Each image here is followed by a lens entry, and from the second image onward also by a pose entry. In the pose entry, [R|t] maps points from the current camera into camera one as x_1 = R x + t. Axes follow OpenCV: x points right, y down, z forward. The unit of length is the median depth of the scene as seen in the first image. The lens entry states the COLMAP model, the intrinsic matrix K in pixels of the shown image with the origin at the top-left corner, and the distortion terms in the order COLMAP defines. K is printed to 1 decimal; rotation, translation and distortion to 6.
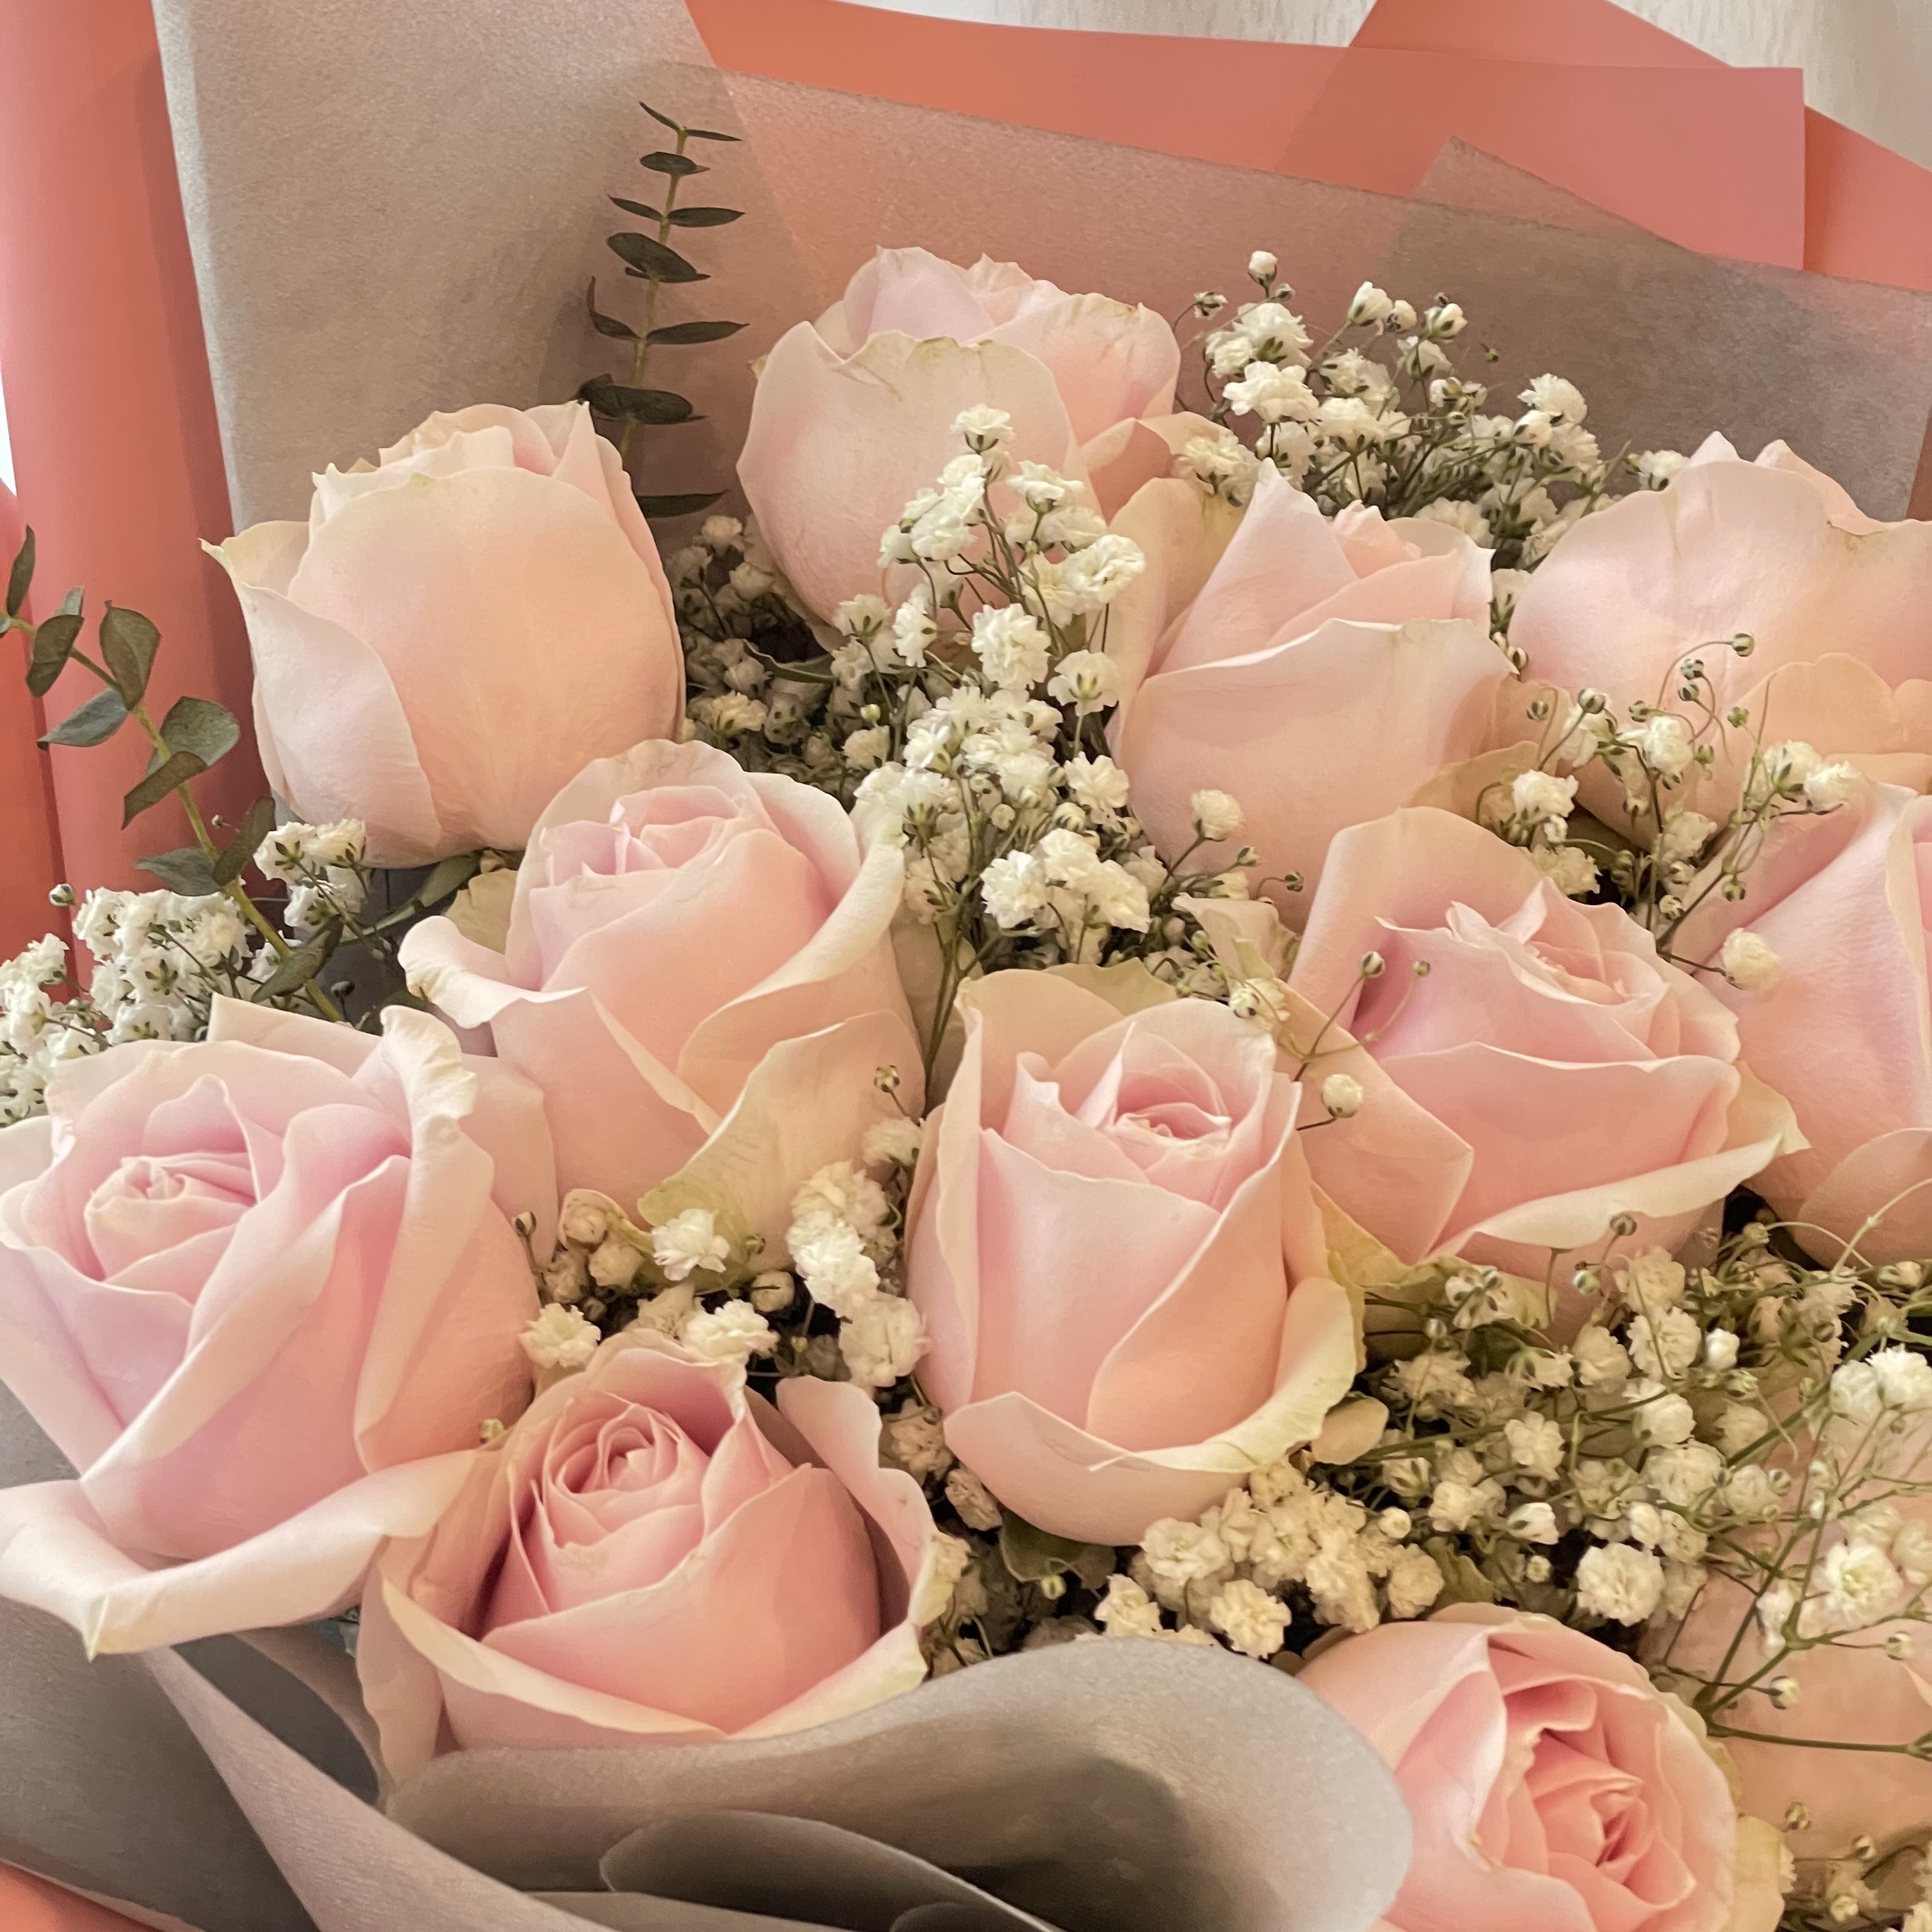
lens RADIAL K [[3795.6, 0, 1080.7], [0, 3795.6, 907.9], [0, 0, 1]] dist [0.048020, 0.498244]
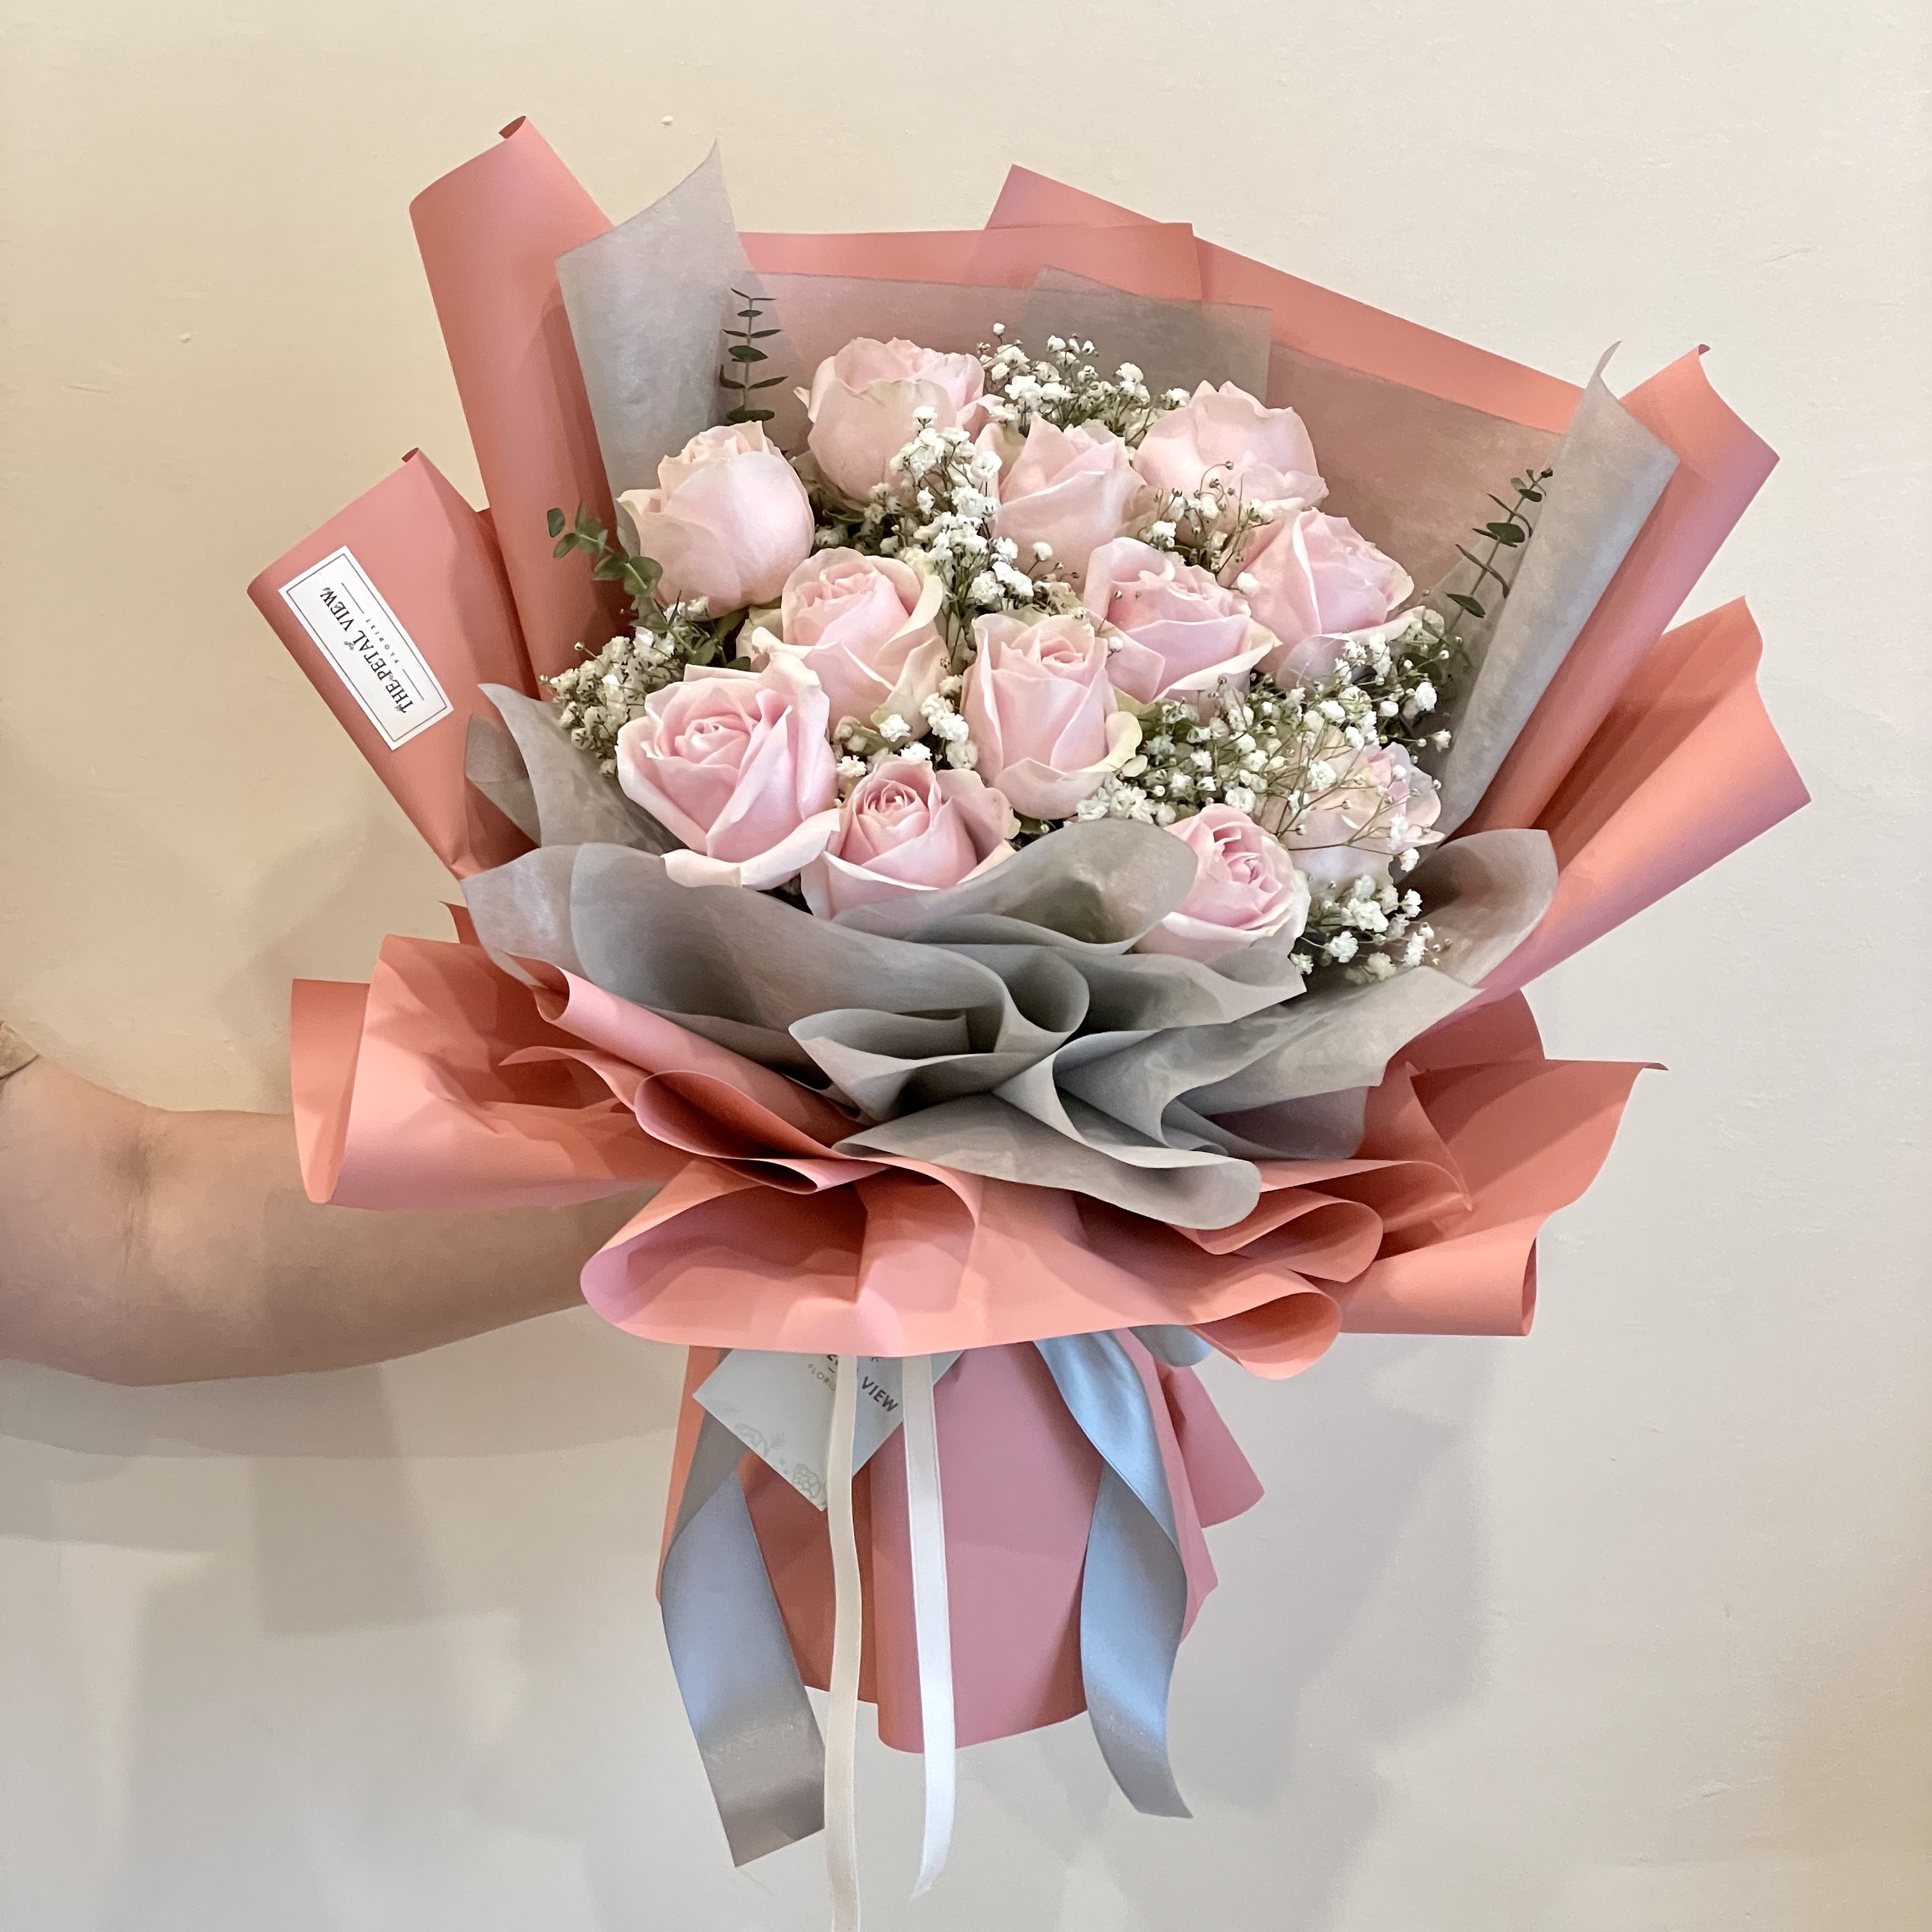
lens RADIAL K [[4795.5, 0, 966.0], [0, 4795.5, 966.0], [0, 0, 1]] dist [-0.066107, 18.523148]
pose [[0.972771, -0.135034, 0.188366, -0.695987], [0.130321, 0.990772, 0.037241, 0.130769], [-0.191656, -0.011679, 0.981393, -2.300263]]
